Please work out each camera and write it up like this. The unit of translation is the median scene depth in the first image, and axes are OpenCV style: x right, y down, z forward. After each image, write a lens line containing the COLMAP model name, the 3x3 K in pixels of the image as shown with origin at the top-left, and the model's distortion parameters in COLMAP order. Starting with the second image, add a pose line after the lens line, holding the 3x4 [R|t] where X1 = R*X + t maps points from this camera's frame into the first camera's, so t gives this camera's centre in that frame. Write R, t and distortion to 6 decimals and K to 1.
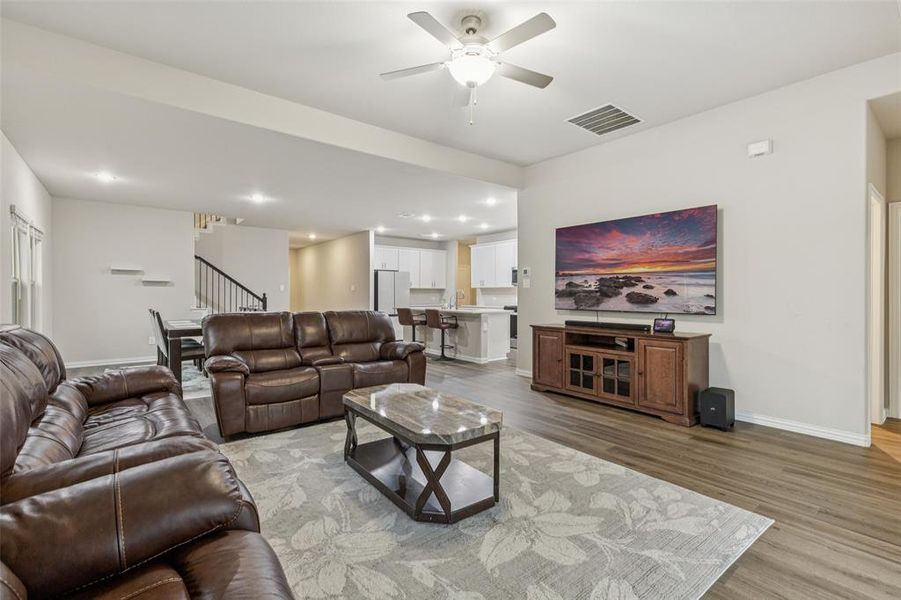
lens RADIAL K [[409.5, 0, 455.1], [0, 409.5, 296.4], [0, 0, 1]] dist [-0.001617, -0.000218]
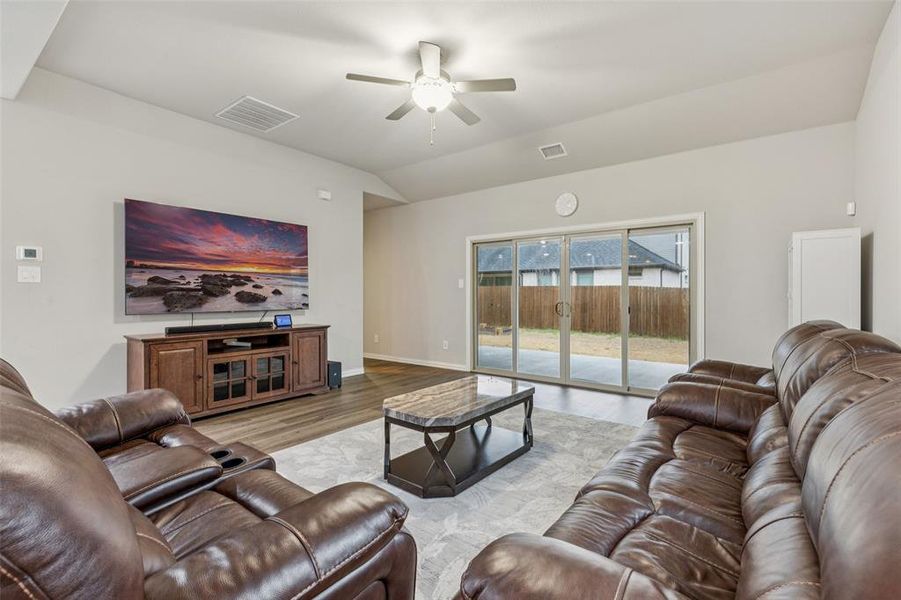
lens RADIAL K [[409.5, 0, 455.1], [0, 409.5, 296.4], [0, 0, 1]] dist [-0.001617, -0.000218]
pose [[-0.248777, -0.005070, 0.968548, -0.660421], [0.002978, 0.999978, 0.005999, -0.002353], [-0.968556, 0.004377, -0.248756, 0.743963]]
